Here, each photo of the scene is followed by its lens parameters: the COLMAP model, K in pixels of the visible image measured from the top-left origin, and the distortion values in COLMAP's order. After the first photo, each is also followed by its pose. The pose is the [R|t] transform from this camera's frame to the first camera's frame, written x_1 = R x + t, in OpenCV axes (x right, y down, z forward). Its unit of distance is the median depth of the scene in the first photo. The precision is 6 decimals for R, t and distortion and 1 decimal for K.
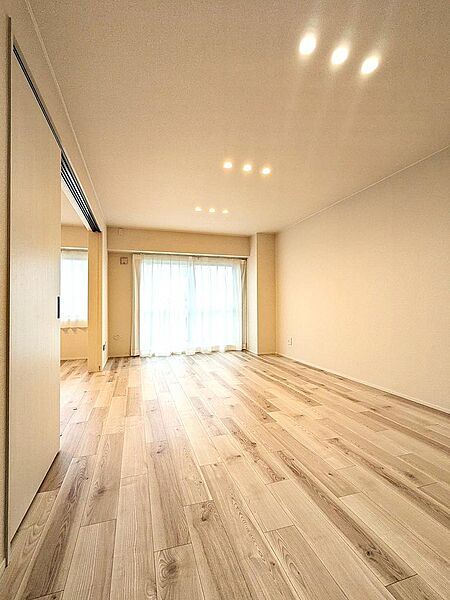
lens RADIAL K [[282.8, 0, 226.1], [0, 282.8, 299.4], [0, 0, 1]] dist [0.000594, 0.000761]
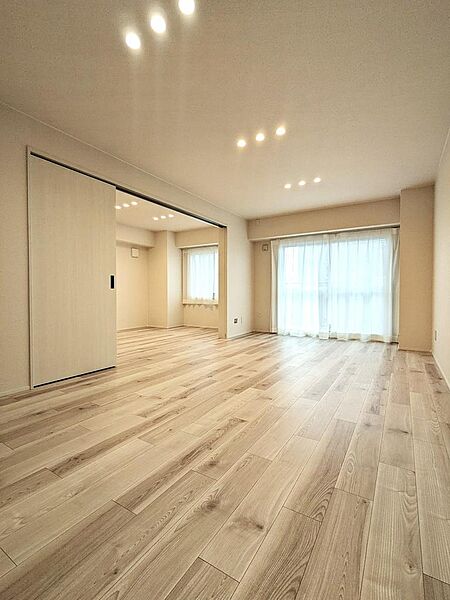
lens RADIAL K [[282.8, 0, 226.7], [0, 282.8, 299.6], [0, 0, 1]] dist [0.000594, 0.000761]
pose [[0.651803, 0.022521, -0.758054, 0.775292], [0.009504, 0.999238, 0.037858, 0.051271], [0.758329, -0.031880, 0.651092, 0.283797]]
